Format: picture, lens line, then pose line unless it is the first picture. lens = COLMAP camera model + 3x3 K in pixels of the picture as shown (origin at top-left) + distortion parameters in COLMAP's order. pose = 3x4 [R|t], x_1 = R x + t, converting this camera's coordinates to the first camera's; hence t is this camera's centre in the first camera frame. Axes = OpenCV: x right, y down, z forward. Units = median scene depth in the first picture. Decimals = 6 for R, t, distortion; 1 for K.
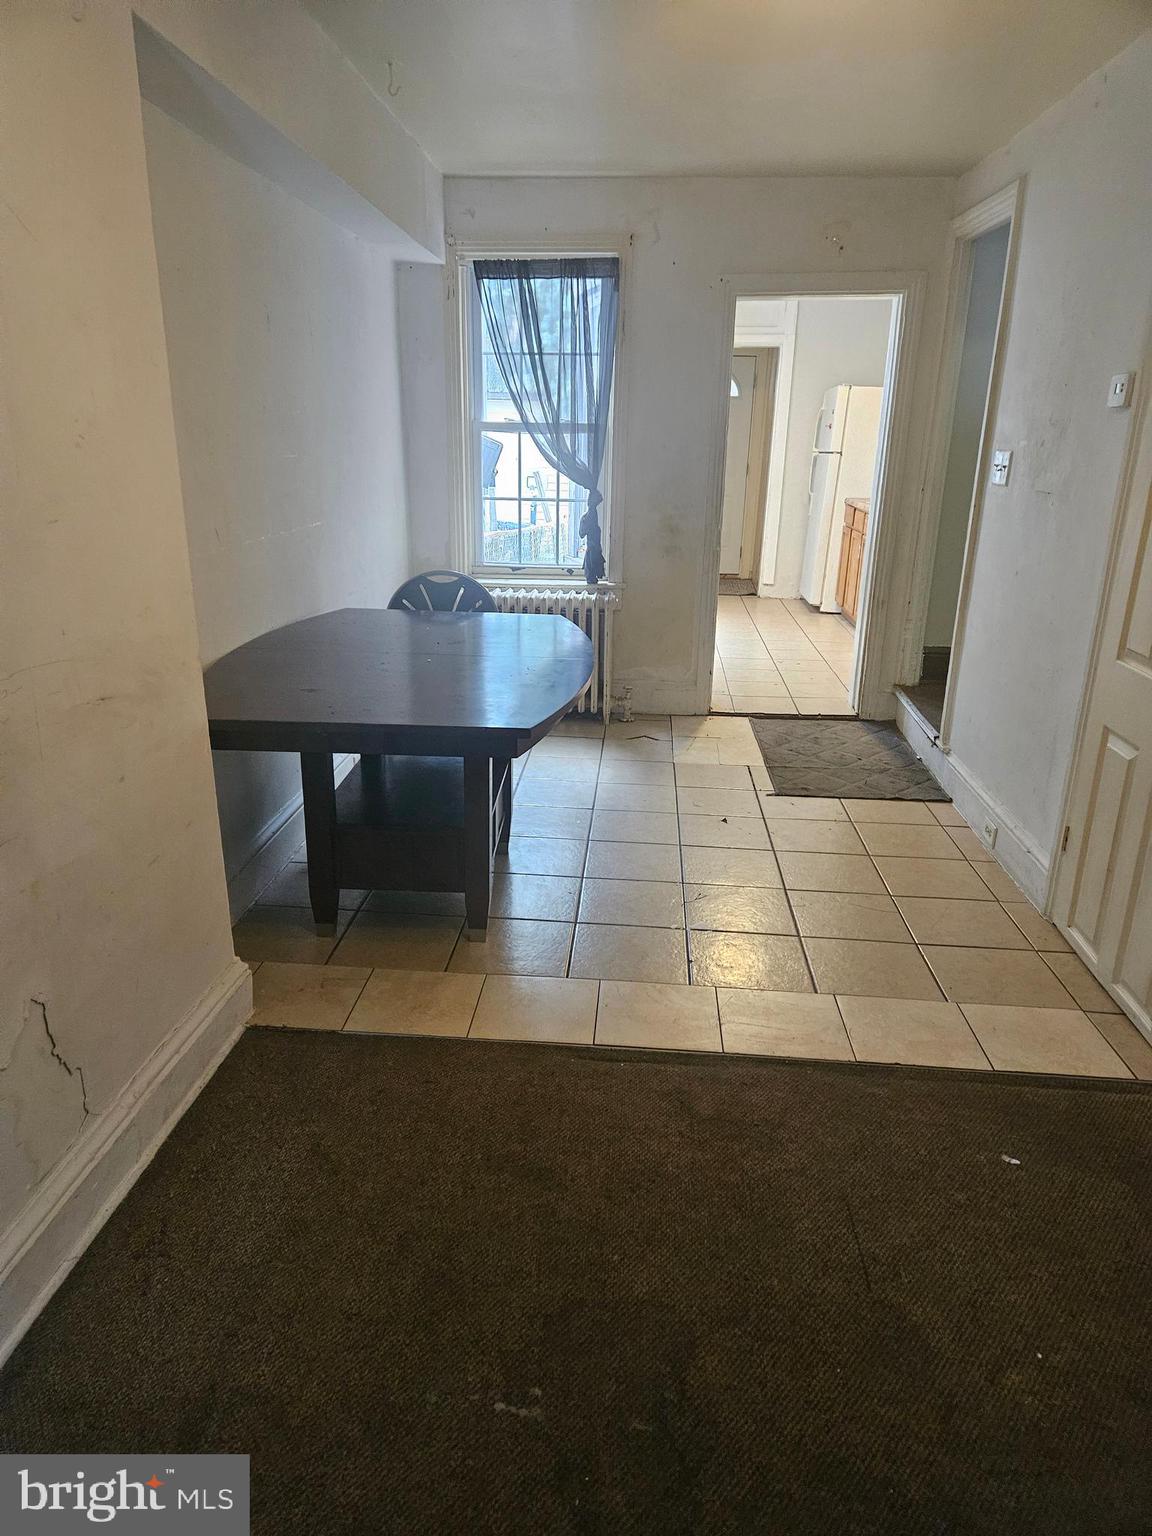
lens RADIAL K [[1032.8, 0, 576.9], [0, 1032.8, 772.3], [0, 0, 1]] dist [0.008037, -0.000746]
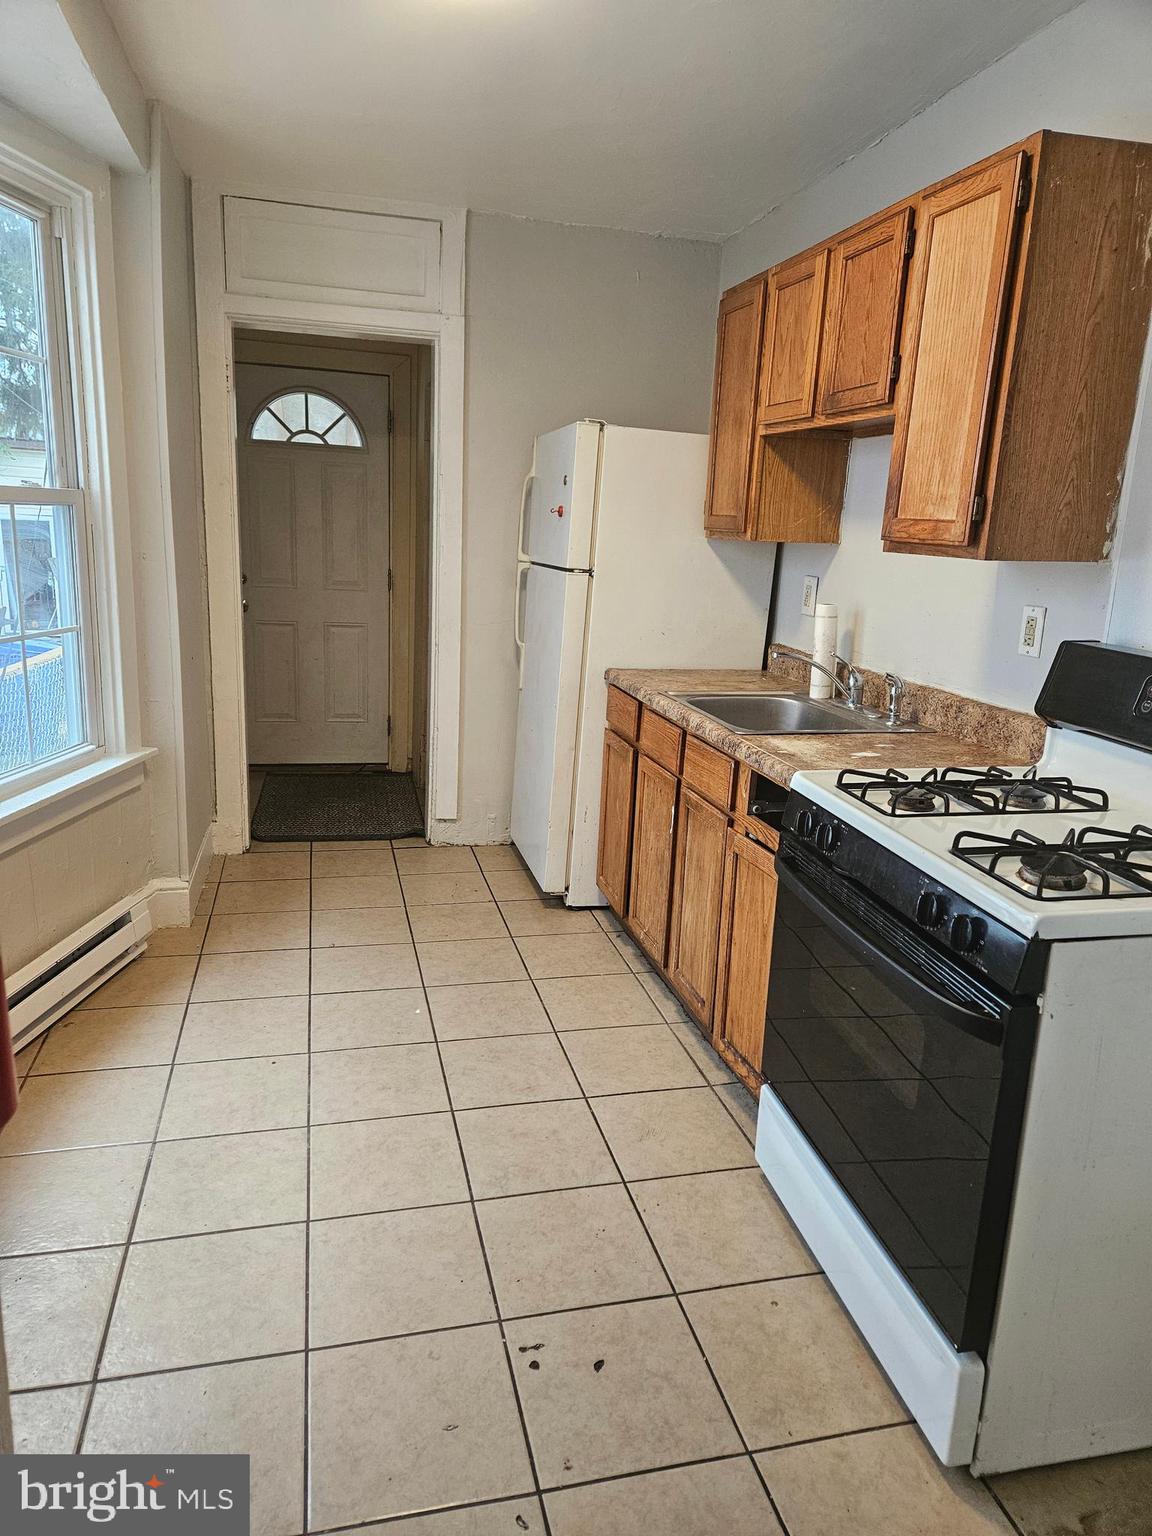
lens RADIAL K [[1032.8, 0, 577.5], [0, 1032.8, 769.9], [0, 0, 1]] dist [0.008037, -0.000746]
pose [[0.948863, -0.062917, 0.309355, 0.101525], [0.082451, 0.995317, -0.050466, -0.191356], [-0.304731, 0.073392, 0.949607, 0.555097]]
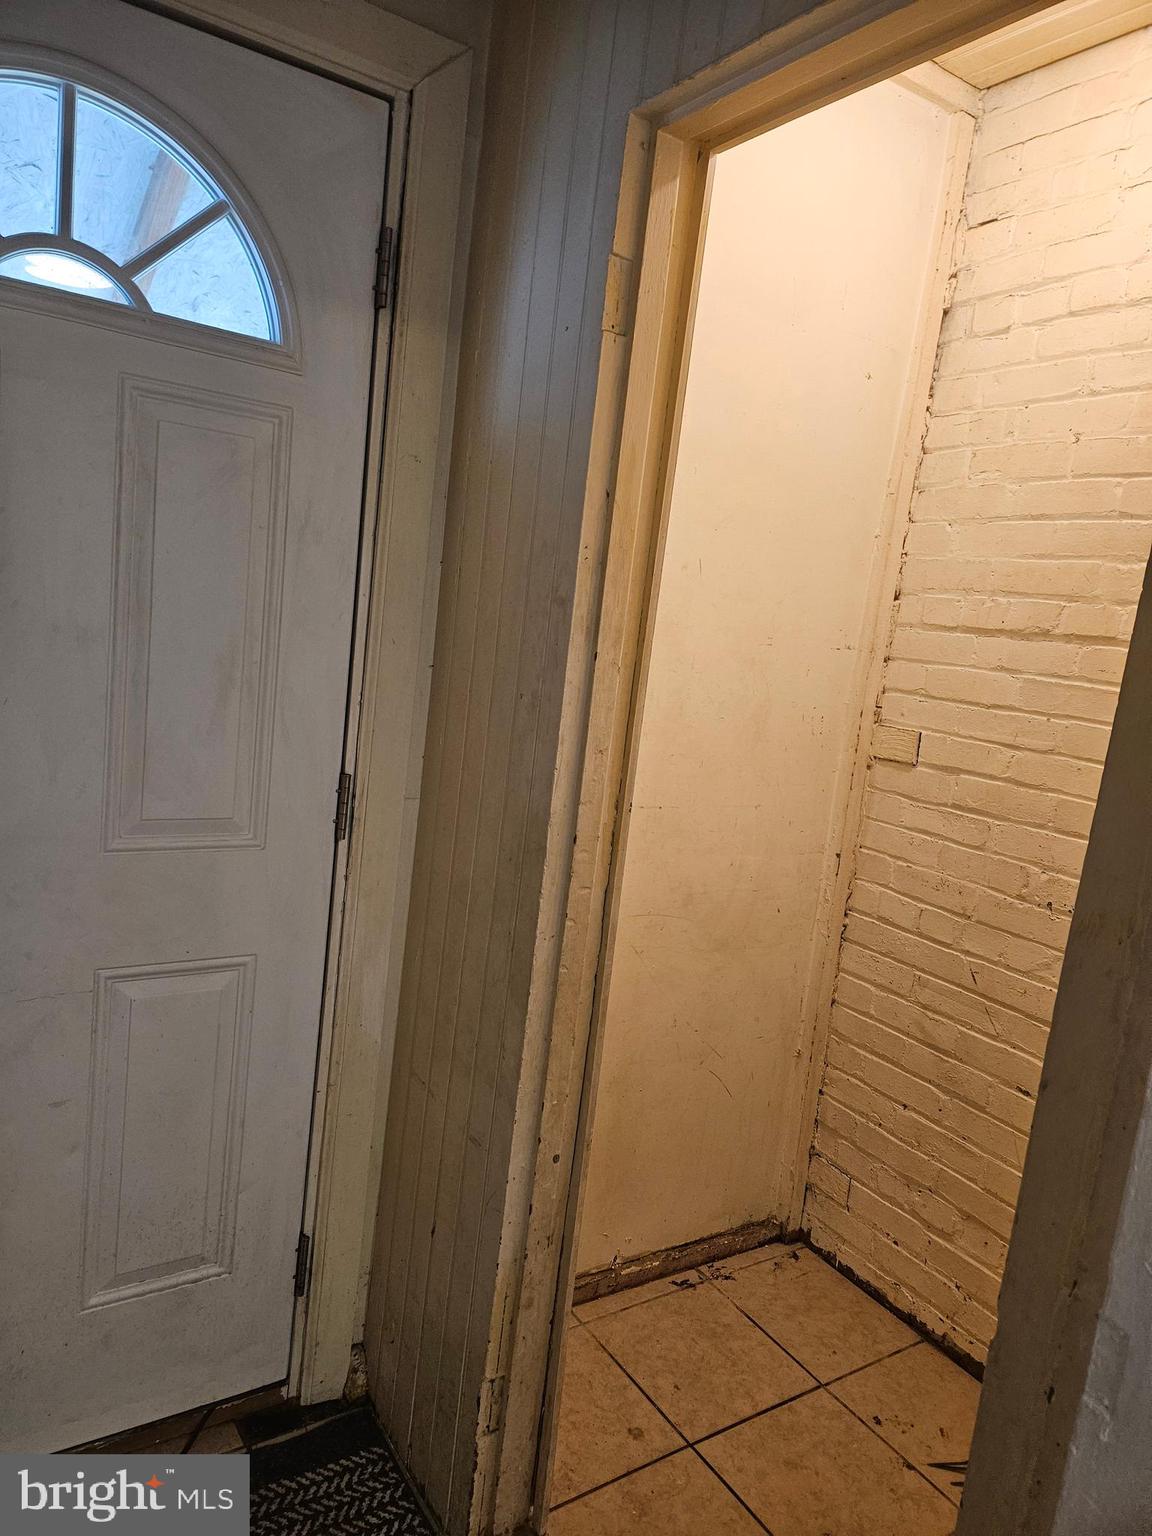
lens RADIAL K [[1032.8, 0, 576.0], [0, 1032.8, 759.1], [0, 0, 1]] dist [0.008037, -0.000746]
pose [[0.786461, -0.031674, 0.616827, 0.114419], [0.107753, 0.990405, -0.086528, -0.337843], [-0.608168, 0.134516, 0.782328, 1.015131]]
